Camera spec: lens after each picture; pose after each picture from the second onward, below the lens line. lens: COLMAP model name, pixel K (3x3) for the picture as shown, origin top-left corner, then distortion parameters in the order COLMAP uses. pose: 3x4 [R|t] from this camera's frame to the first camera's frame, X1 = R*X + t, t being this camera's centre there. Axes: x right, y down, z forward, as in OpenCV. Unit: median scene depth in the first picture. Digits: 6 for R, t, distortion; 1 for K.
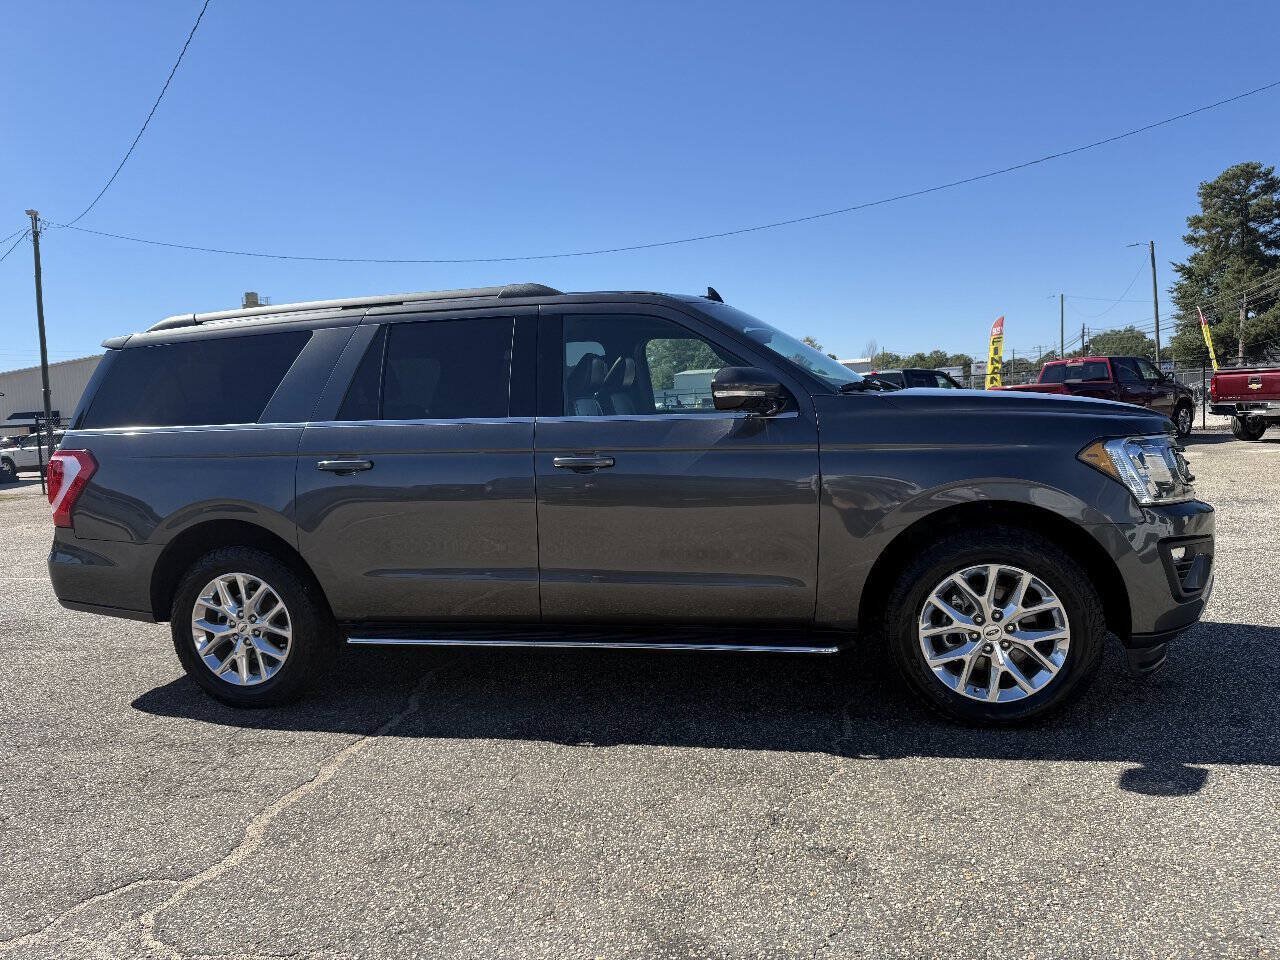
lens RADIAL K [[940.1, 0, 634.9], [0, 940.1, 491.9], [0, 0, 1]] dist [0.015051, -0.025129]
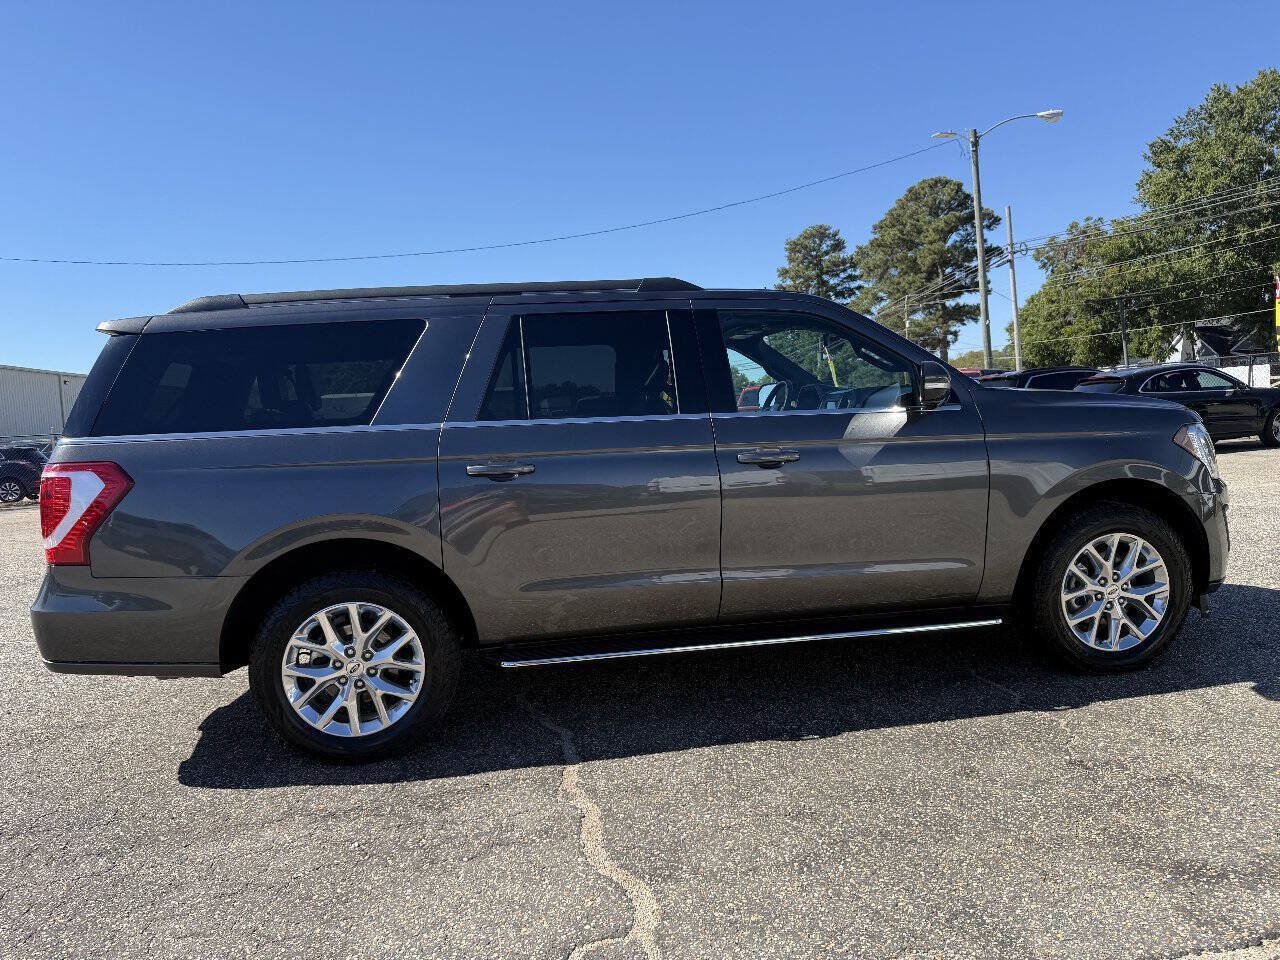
lens RADIAL K [[940.1, 0, 640.9], [0, 940.1, 488.7], [0, 0, 1]] dist [0.015051, -0.025129]
pose [[0.916350, -0.034487, 0.398891, -0.624519], [0.046553, 0.998703, -0.020599, 0.016770], [-0.397663, 0.037445, 0.916767, 0.145521]]
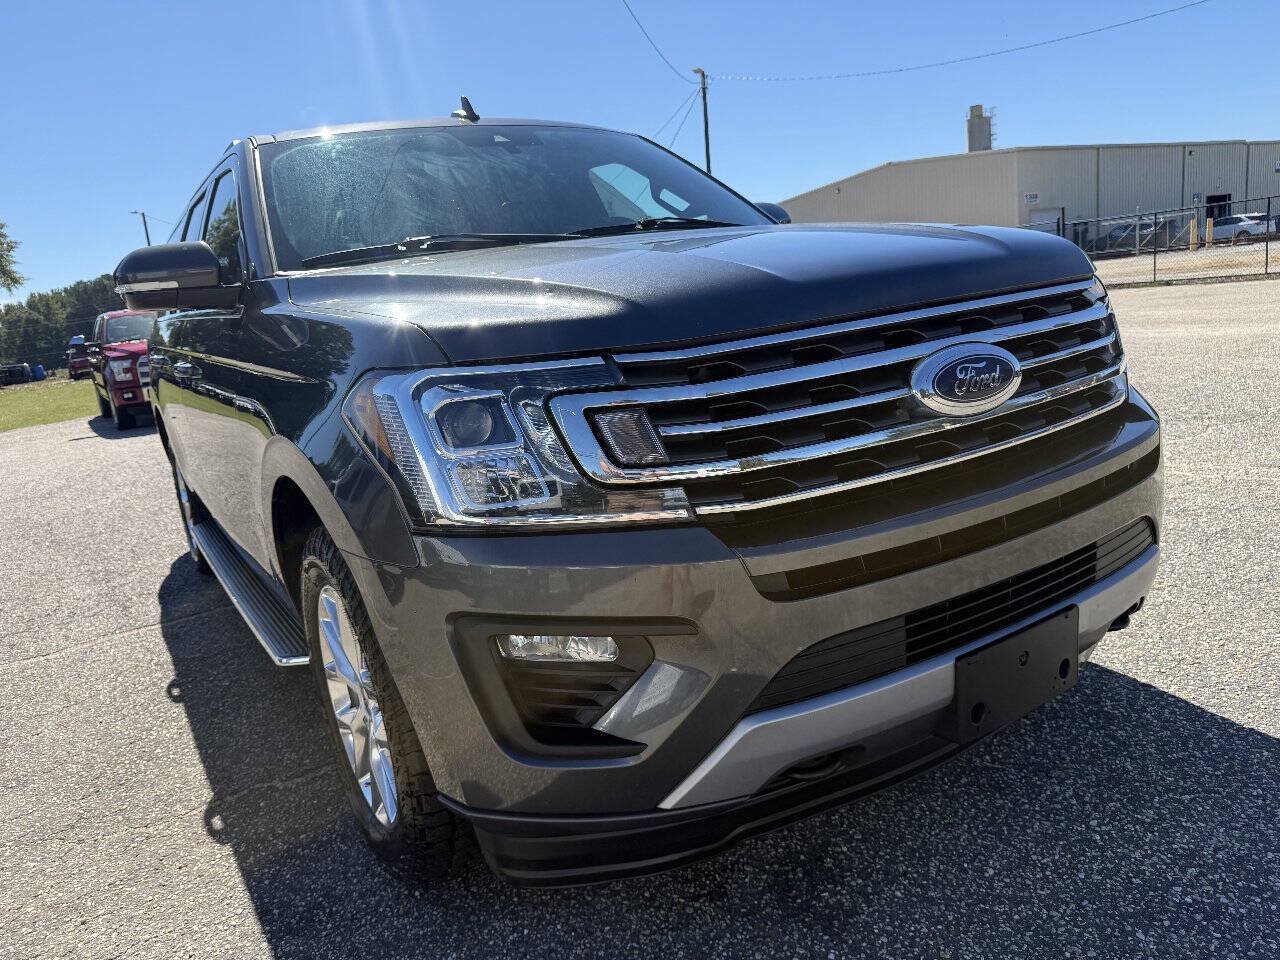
lens RADIAL K [[940.1, 0, 634.8], [0, 940.1, 478.1], [0, 0, 1]] dist [0.015051, -0.025129]
pose [[0.708342, 0.114787, -0.696474, 0.867586], [0.006554, 0.985577, 0.169100, -0.077537], [0.705839, -0.124346, 0.697373, 0.728964]]
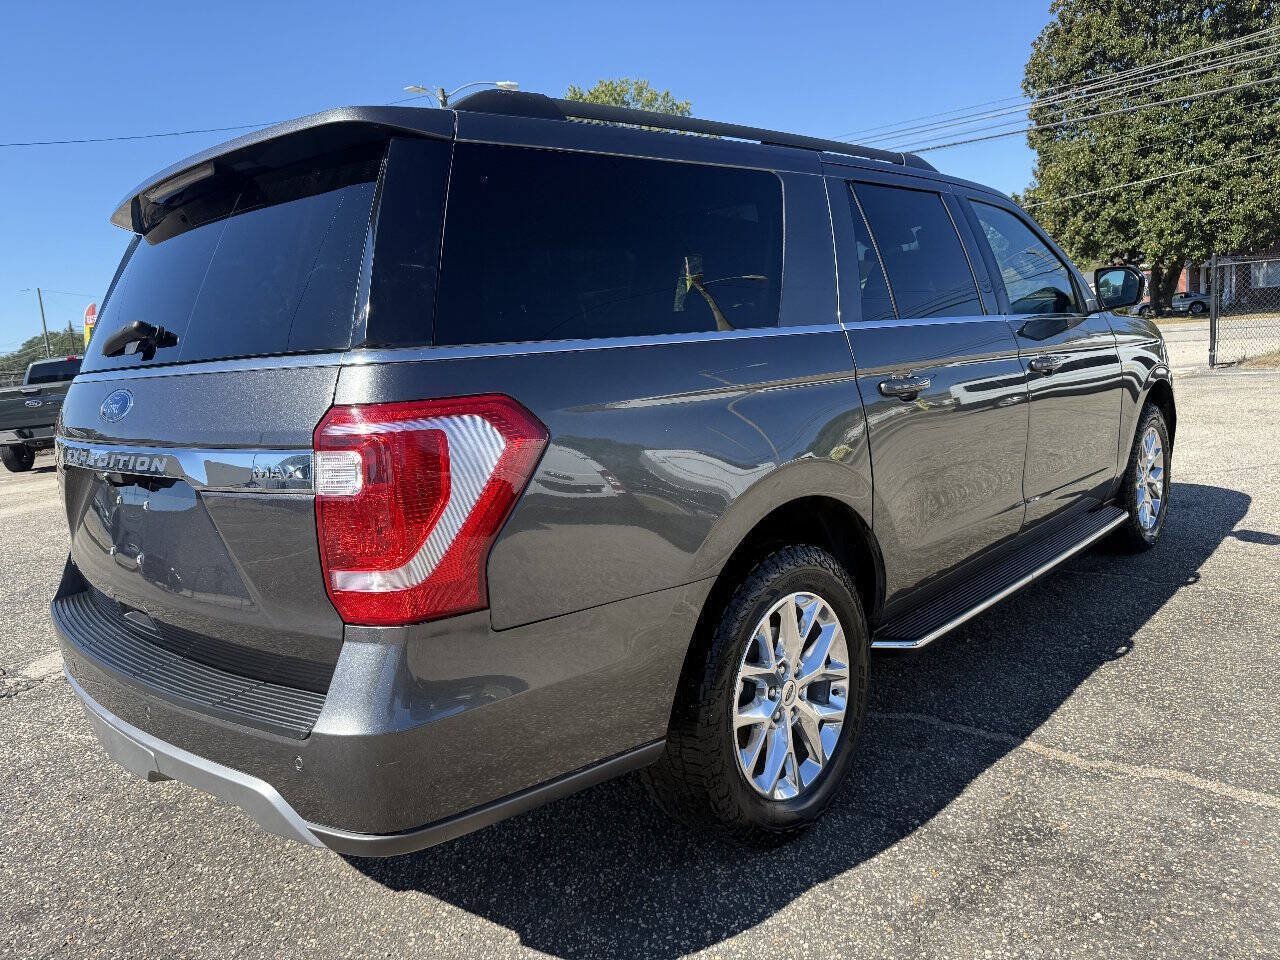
lens RADIAL K [[940.1, 0, 634.2], [0, 940.1, 483.7], [0, 0, 1]] dist [0.015051, -0.025129]
pose [[0.468408, -0.122431, 0.874988, -1.138522], [0.140145, 0.988110, 0.063236, -0.032287], [-0.872326, 0.093005, 0.479997, 0.978139]]
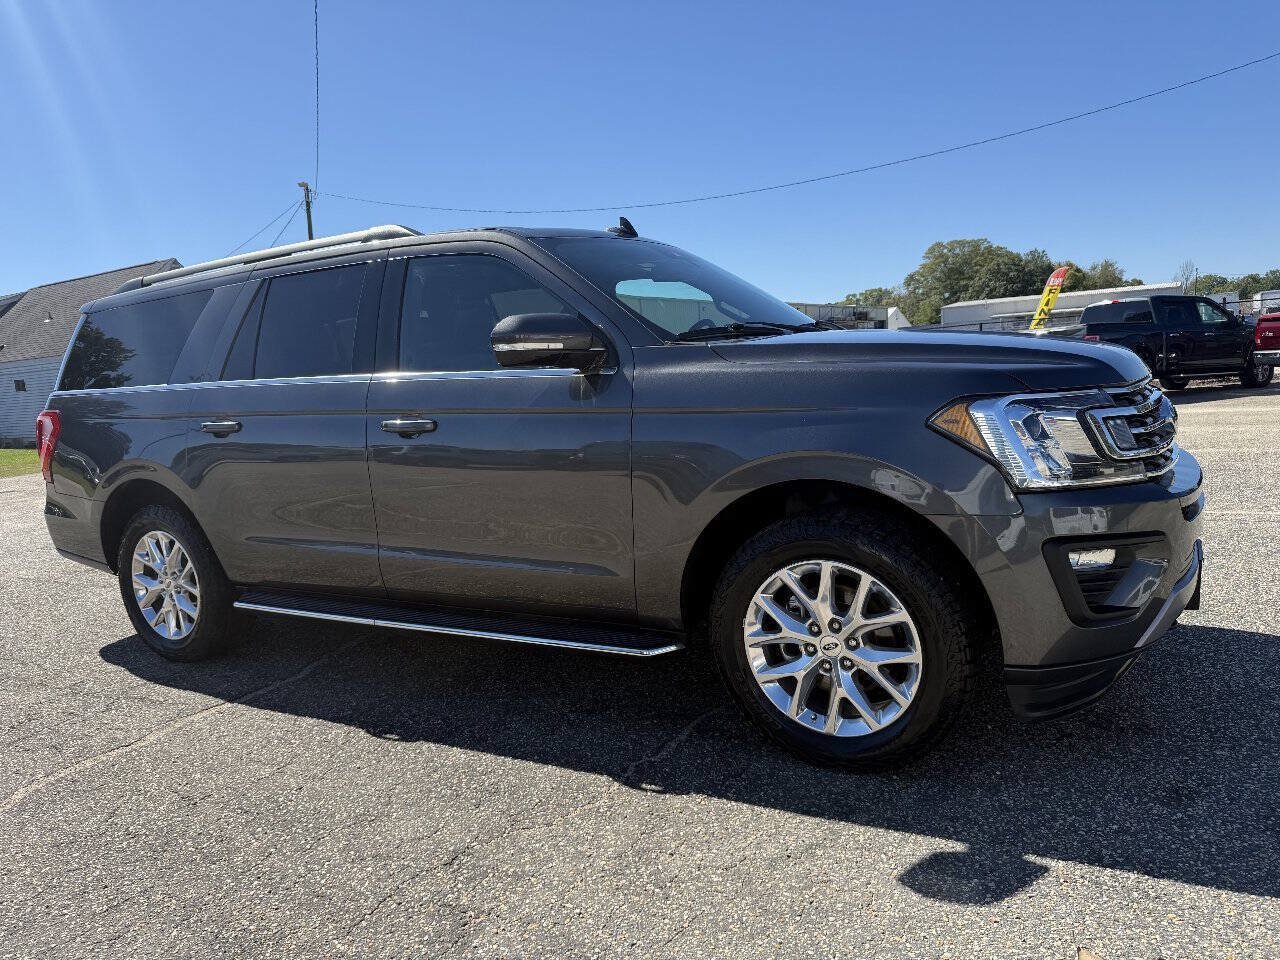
lens RADIAL K [[940.1, 0, 626.8], [0, 940.1, 480.0], [0, 0, 1]] dist [0.015051, -0.025129]
pose [[0.955091, 0.018426, -0.295739, 0.442242], [-0.003863, 0.998754, 0.049752, -0.026210], [0.296288, -0.046376, 0.953972, 0.213497]]
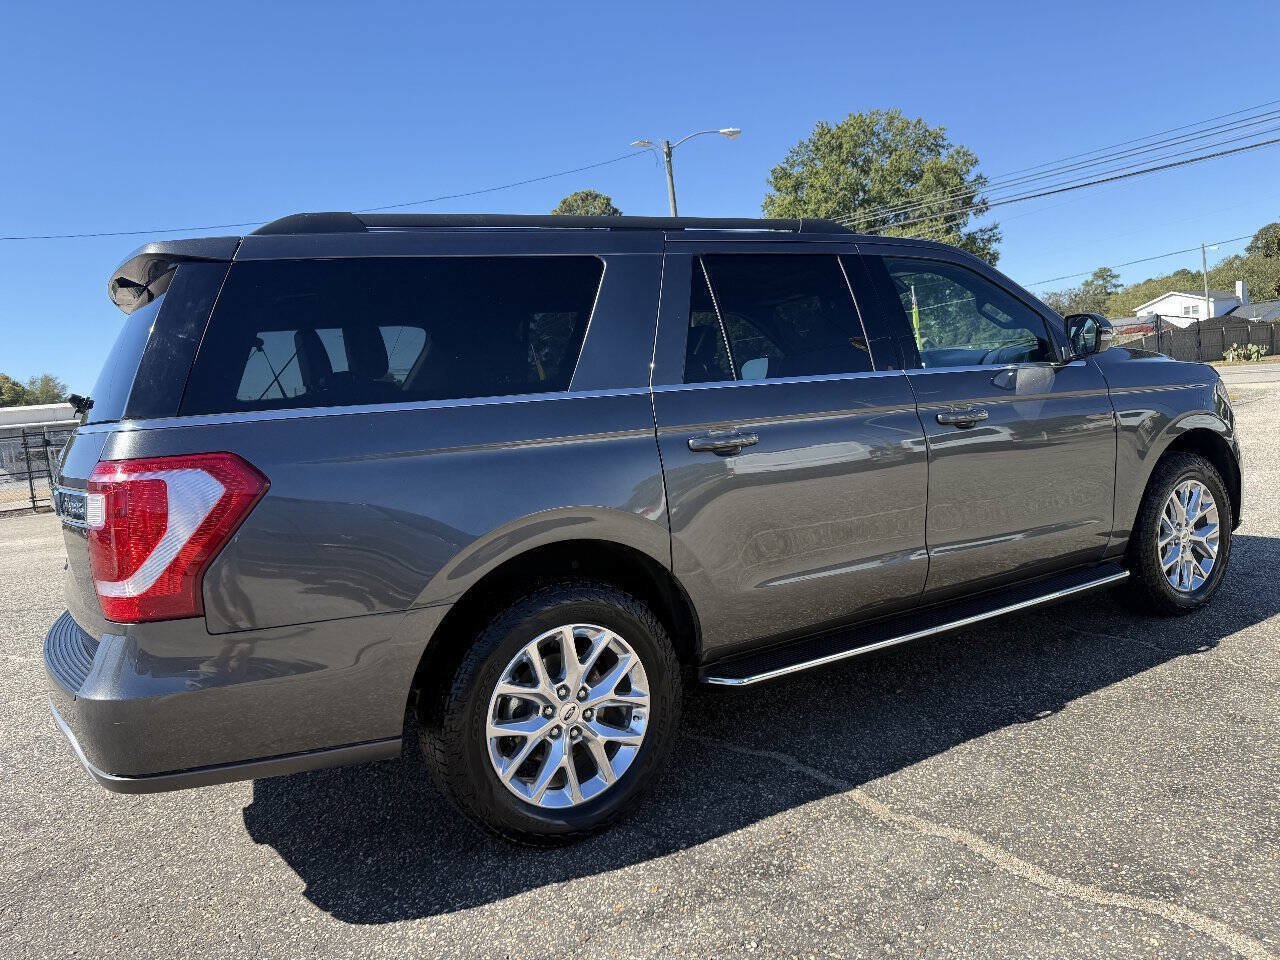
lens RADIAL K [[940.1, 0, 636.8], [0, 940.1, 471.0], [0, 0, 1]] dist [0.015051, -0.025129]
pose [[0.700607, -0.070780, 0.710028, -1.001737], [0.118791, 0.992752, -0.018251, 0.000041], [-0.703589, 0.097132, 0.703937, 0.620637]]
